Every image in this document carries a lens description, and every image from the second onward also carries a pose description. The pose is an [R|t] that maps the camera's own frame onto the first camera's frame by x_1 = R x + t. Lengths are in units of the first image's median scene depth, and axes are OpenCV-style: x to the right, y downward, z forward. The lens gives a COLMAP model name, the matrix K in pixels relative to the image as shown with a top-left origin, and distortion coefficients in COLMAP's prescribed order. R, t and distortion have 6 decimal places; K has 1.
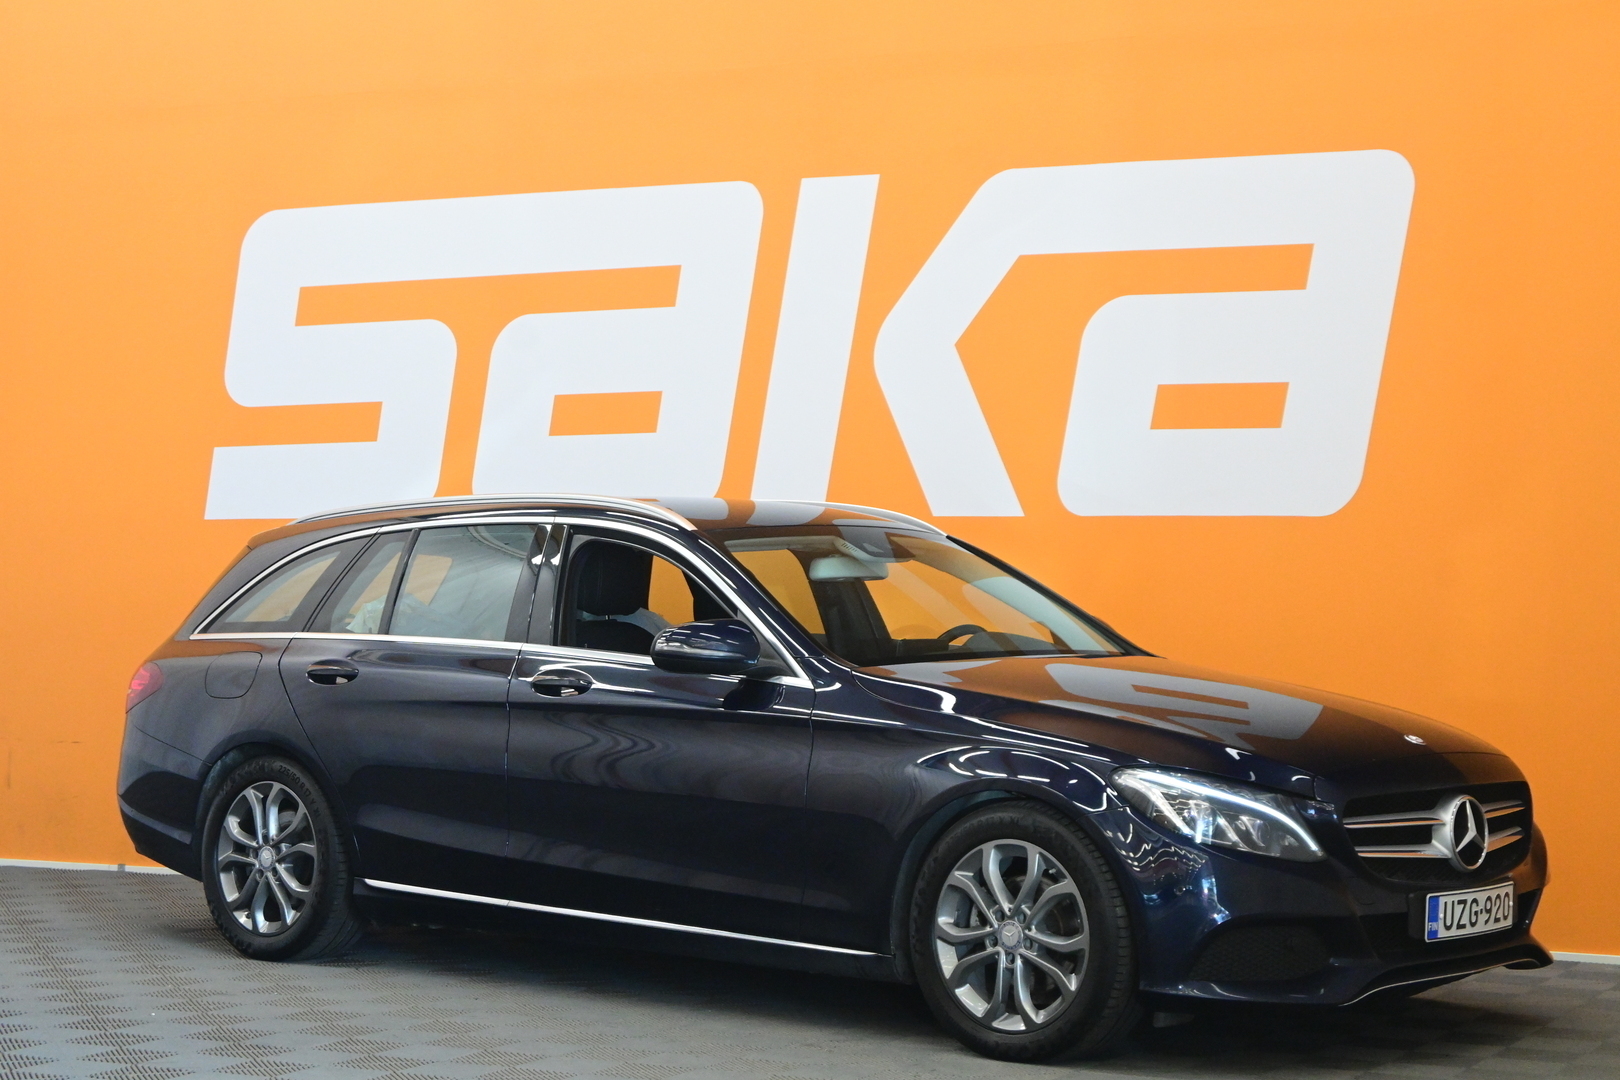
lens RADIAL K [[3202.4, 0, 810.6], [0, 3202.4, 543.2], [0, 0, 1]] dist [0.212190, 0.000000]
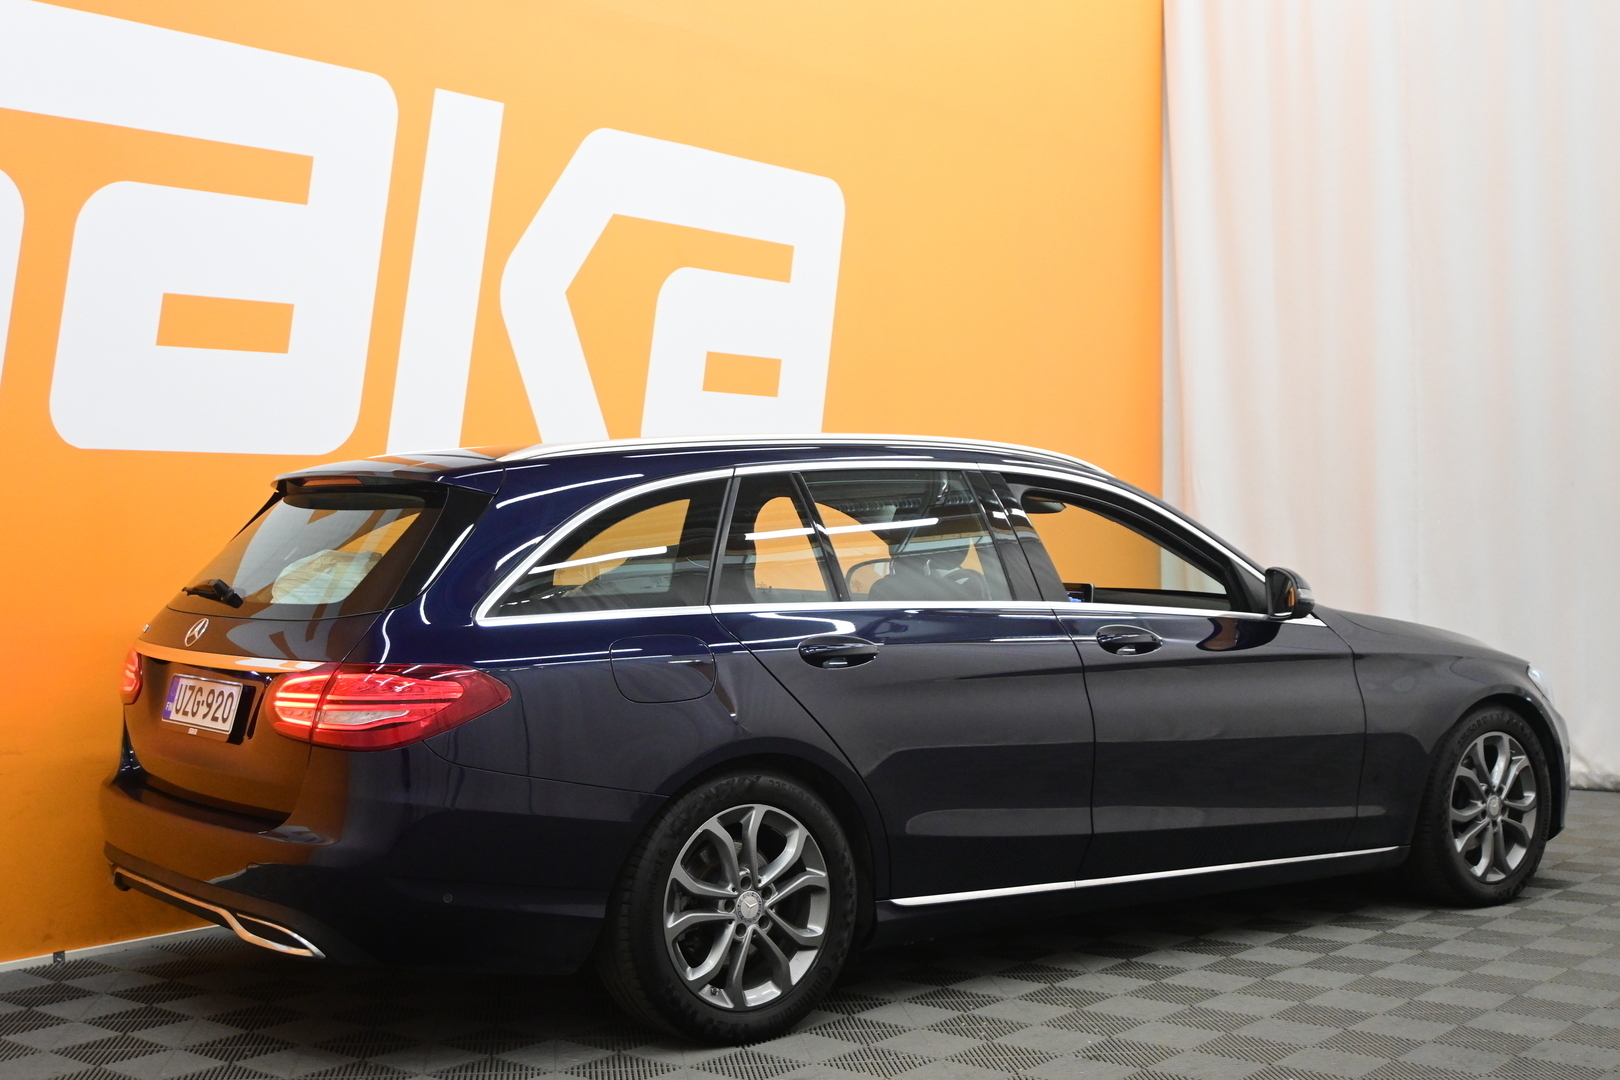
lens RADIAL K [[2018.2, 0, 811.2], [0, 2018.2, 538.3], [0, 0, 1]] dist [0.074587, 0.000000]
pose [[0.208432, -0.019323, 0.977846, -0.565267], [-0.008393, 0.999733, 0.021545, 0.000974], [-0.978001, -0.012698, 0.208214, 0.800731]]
